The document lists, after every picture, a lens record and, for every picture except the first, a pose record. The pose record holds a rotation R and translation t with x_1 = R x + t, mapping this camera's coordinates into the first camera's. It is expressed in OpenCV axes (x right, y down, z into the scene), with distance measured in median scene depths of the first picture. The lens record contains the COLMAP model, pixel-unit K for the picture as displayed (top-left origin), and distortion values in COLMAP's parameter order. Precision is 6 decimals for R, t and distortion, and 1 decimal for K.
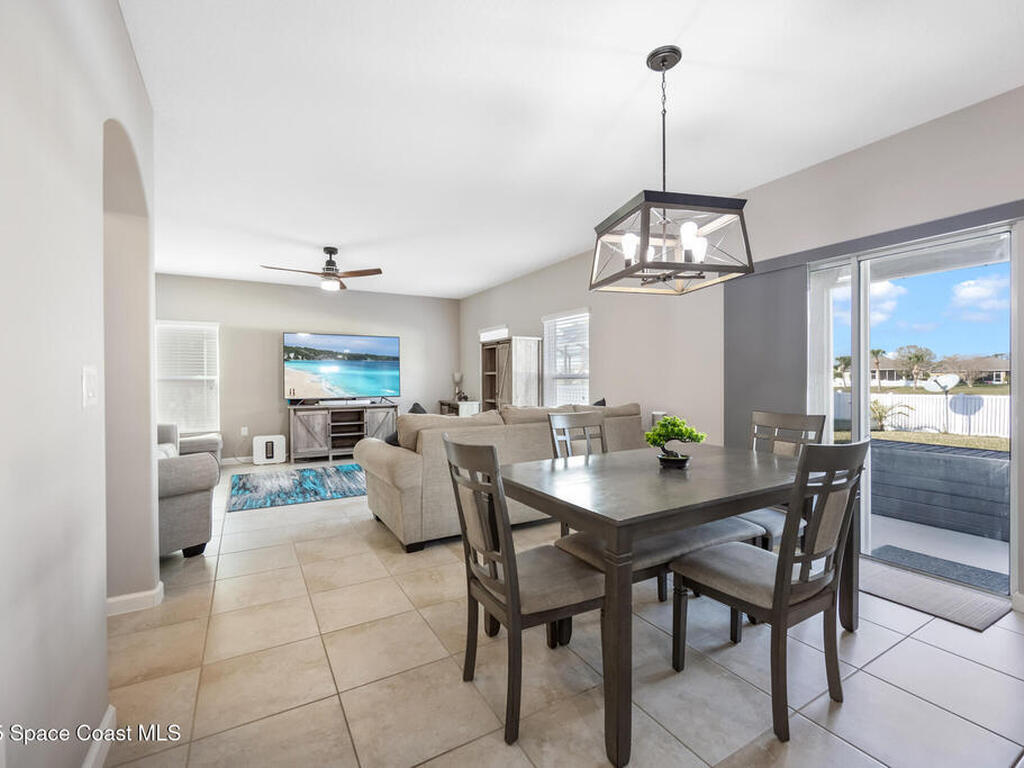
lens RADIAL K [[466.4, 0, 518.0], [0, 466.4, 388.8], [0, 0, 1]] dist [0.000721, 0.000249]
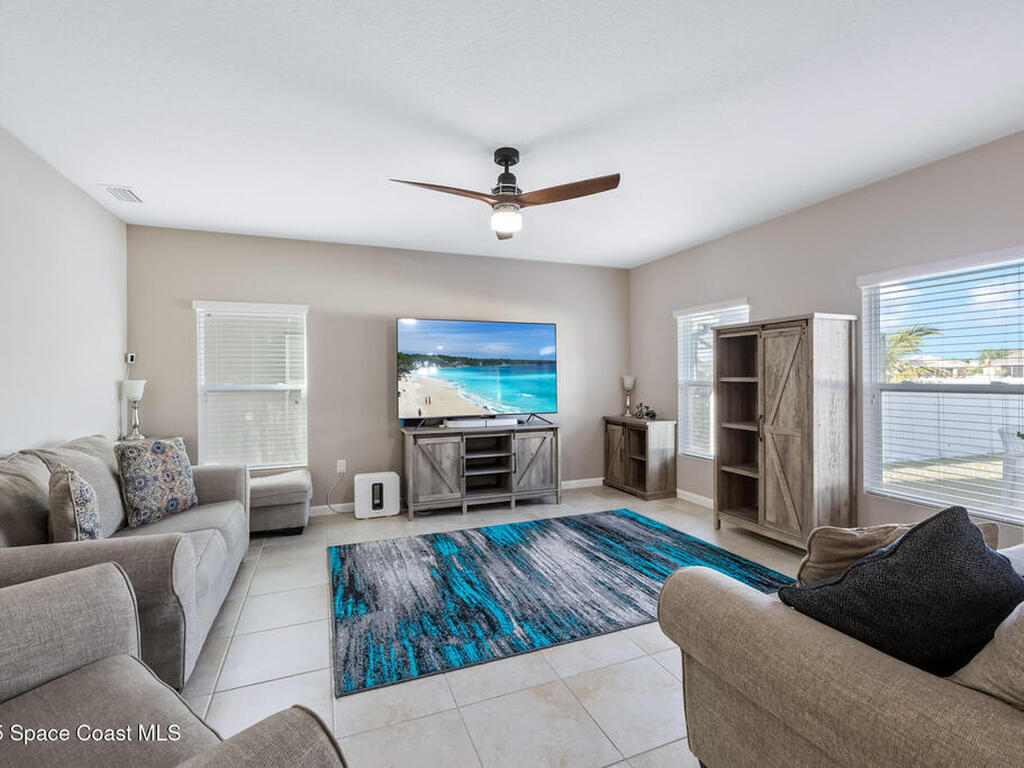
lens RADIAL K [[461.0, 0, 509.0], [0, 461.0, 382.1], [0, 0, 1]] dist [-0.001636, -0.000328]
pose [[0.990140, -0.001420, -0.140076, -0.252461], [0.000654, 0.999985, -0.005518, -0.026214], [0.140081, 0.005372, 0.990125, 0.371971]]
